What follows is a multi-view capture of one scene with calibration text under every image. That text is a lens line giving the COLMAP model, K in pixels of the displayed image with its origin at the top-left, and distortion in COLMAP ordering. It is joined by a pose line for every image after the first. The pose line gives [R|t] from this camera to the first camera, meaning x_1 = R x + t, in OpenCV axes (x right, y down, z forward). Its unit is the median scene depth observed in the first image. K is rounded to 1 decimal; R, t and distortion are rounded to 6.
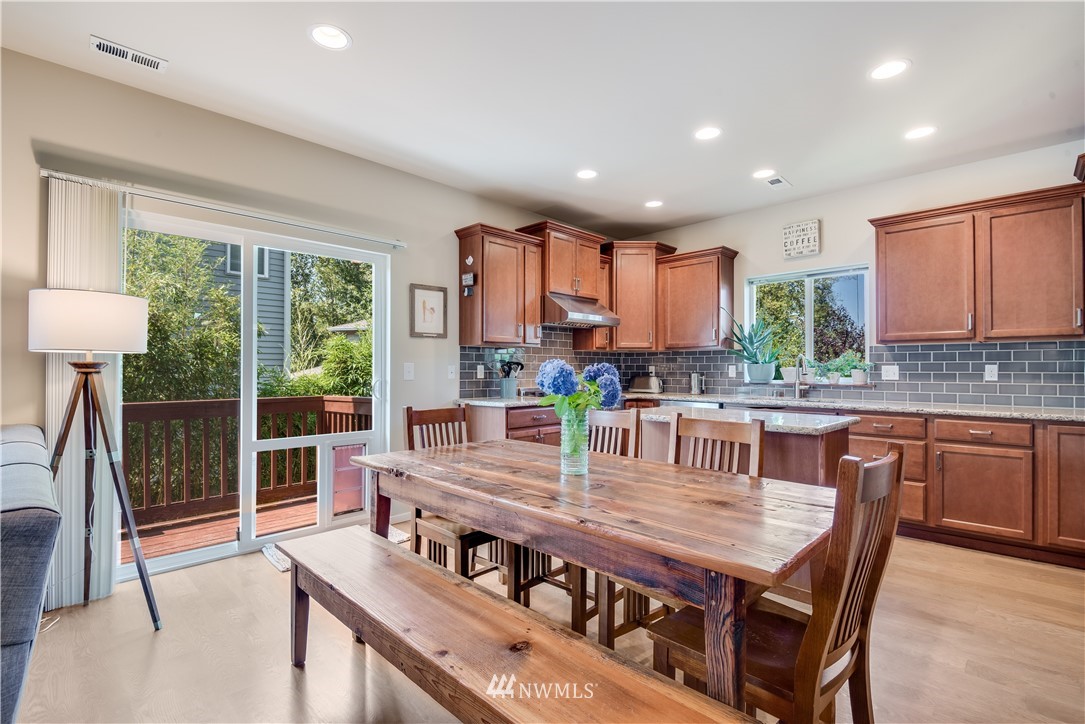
lens RADIAL K [[485.3, 0, 544.1], [0, 485.3, 360.9], [0, 0, 1]] dist [-0.007415, -0.010248]
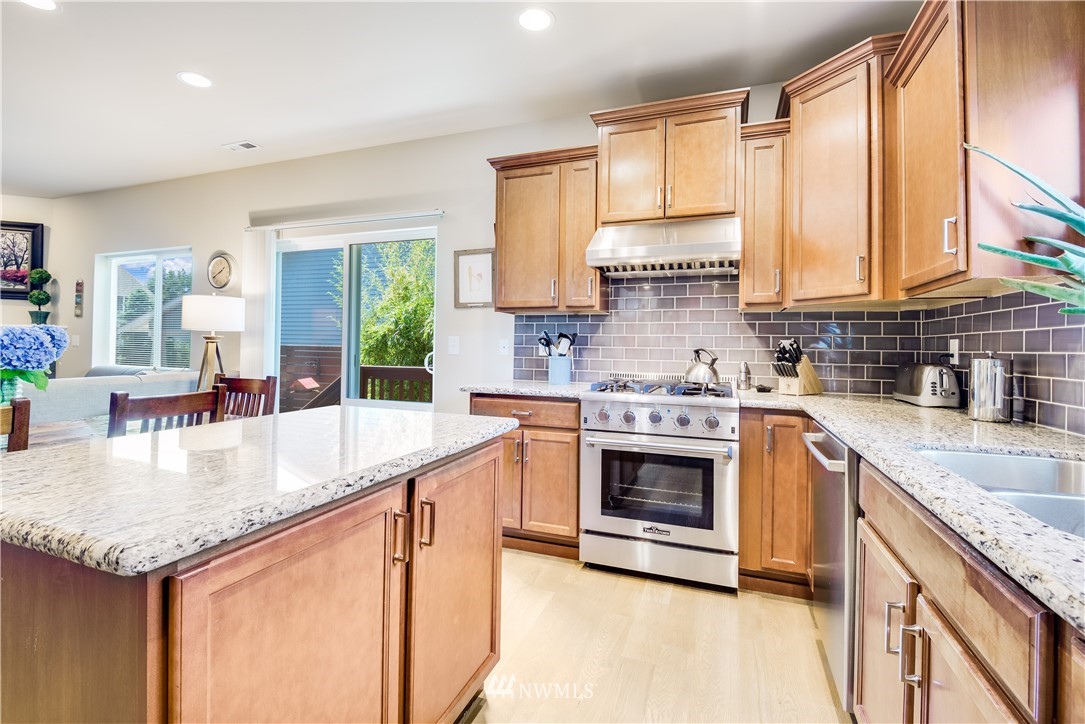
lens RADIAL K [[485.3, 0, 536.4], [0, 485.3, 341.2], [0, 0, 1]] dist [-0.007415, -0.010248]
pose [[0.422695, -0.003595, -0.906265, 0.622862], [0.003743, 0.999991, -0.002221, 0.016553], [0.906264, -0.002453, 0.422705, 0.729766]]
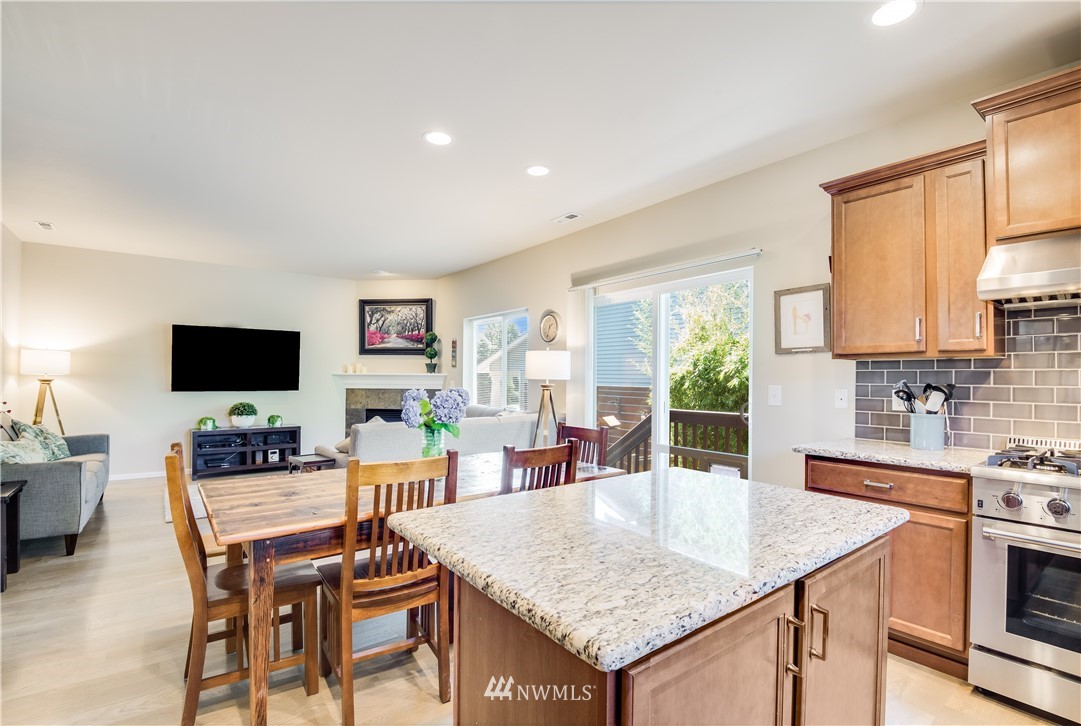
lens RADIAL K [[483.5, 0, 535.9], [0, 483.5, 377.4], [0, 0, 1]] dist [-0.007415, -0.010248]
pose [[-0.136976, -0.000739, -0.990574, 0.605912], [0.010541, 0.999942, -0.002204, -0.011053], [0.990518, -0.010744, -0.136960, 0.682498]]
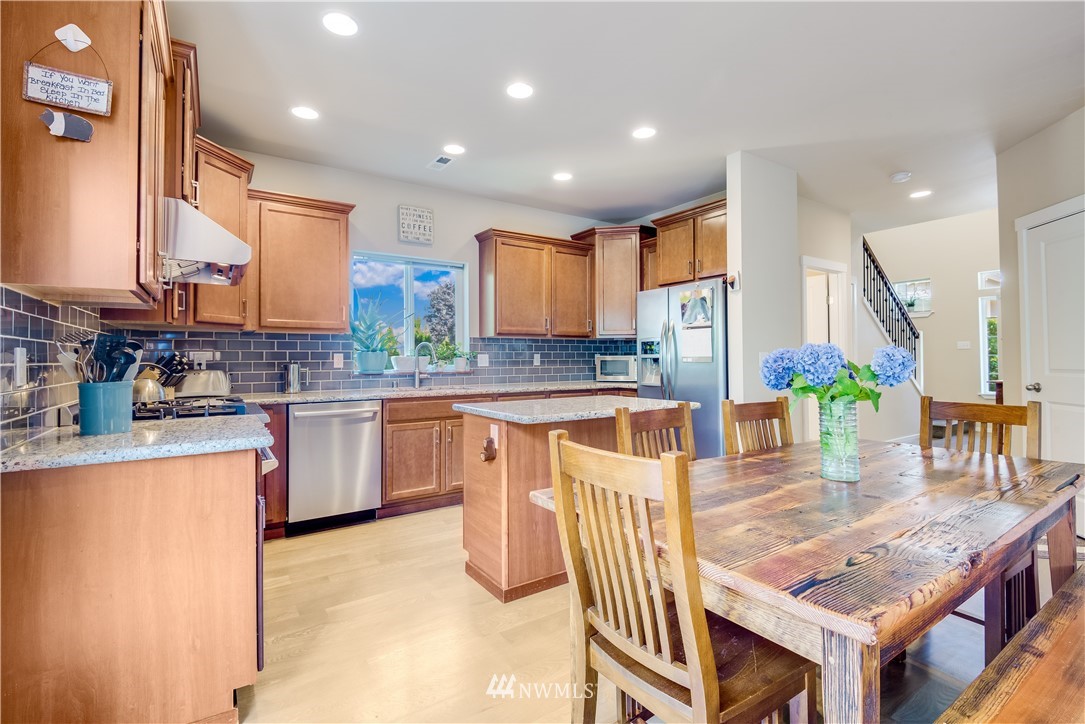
lens RADIAL K [[485.3, 0, 544.2], [0, 485.3, 351.1], [0, 0, 1]] dist [-0.007415, -0.010248]
pose [[0.178674, 0.010474, 0.983853, -0.432275], [-0.011817, 0.999894, -0.008499, 0.009903], [-0.983837, -0.010108, 0.178778, 0.645286]]
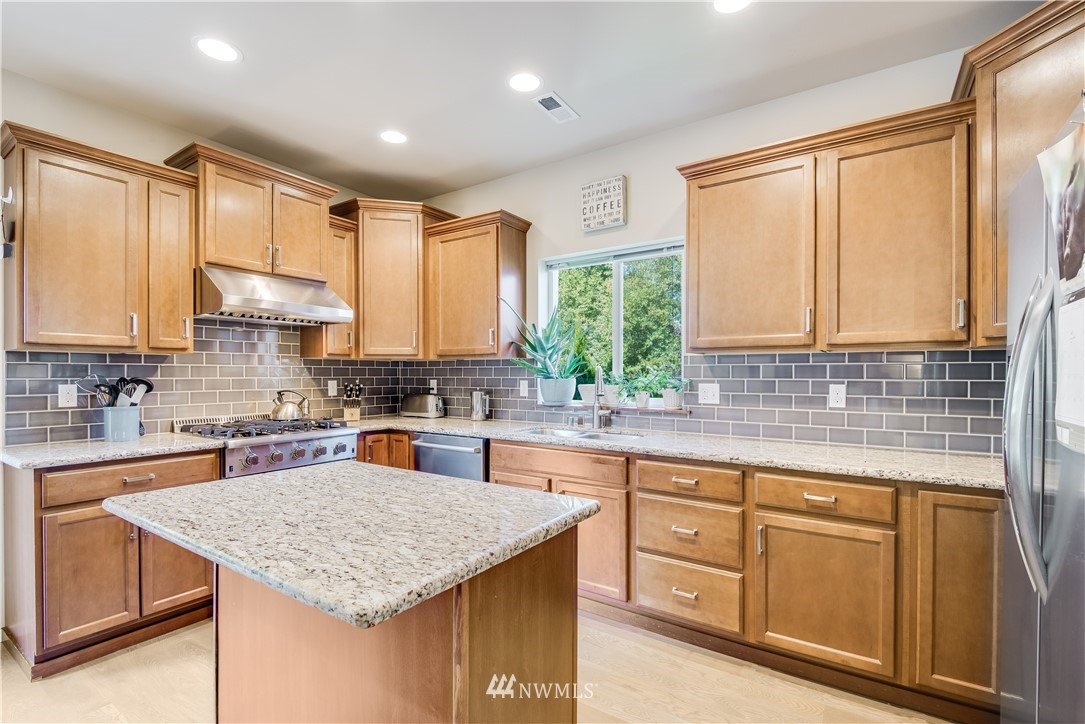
lens RADIAL K [[485.3, 0, 538.0], [0, 485.3, 371.6], [0, 0, 1]] dist [-0.007415, -0.010248]
pose [[0.981060, 0.000290, 0.193703, 0.340529], [-0.002633, 0.999926, 0.011838, -0.015535], [-0.193685, -0.012124, 0.980989, 0.361227]]
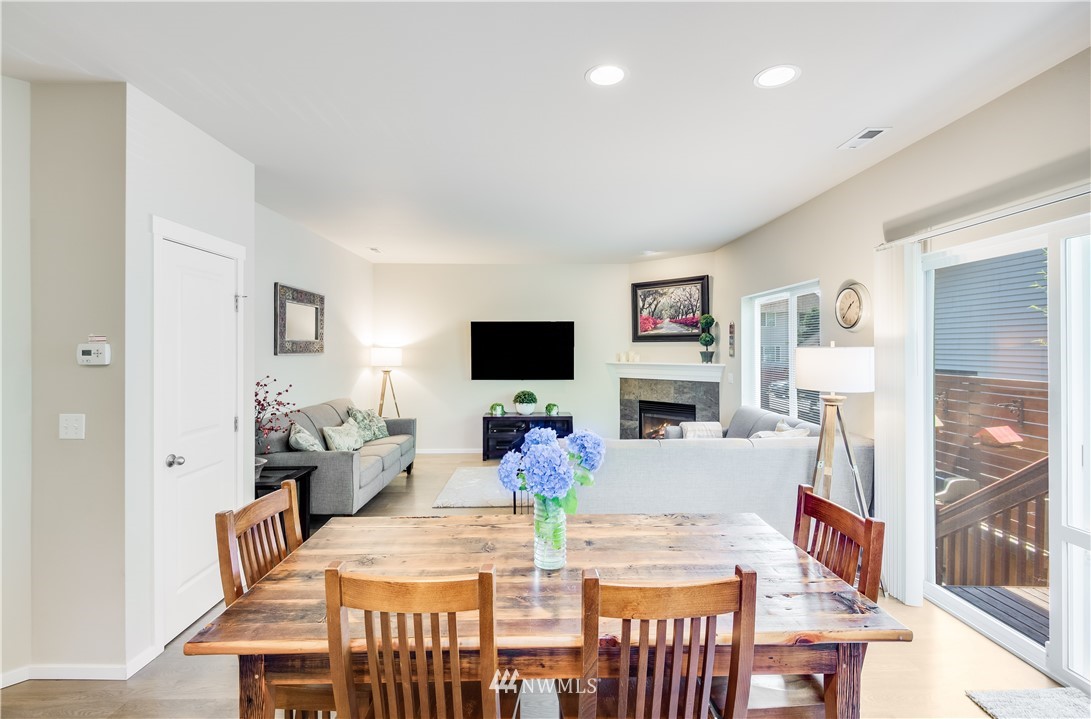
lens RADIAL K [[489.3, 0, 548.0], [0, 489.3, 348.7], [0, 0, 1]] dist [0.001892, -0.001297]
pose [[-0.694273, -0.000027, -0.719712, 0.342504], [0.014614, 0.999793, -0.014134, -0.065379], [0.719564, -0.020331, -0.694129, 0.762365]]
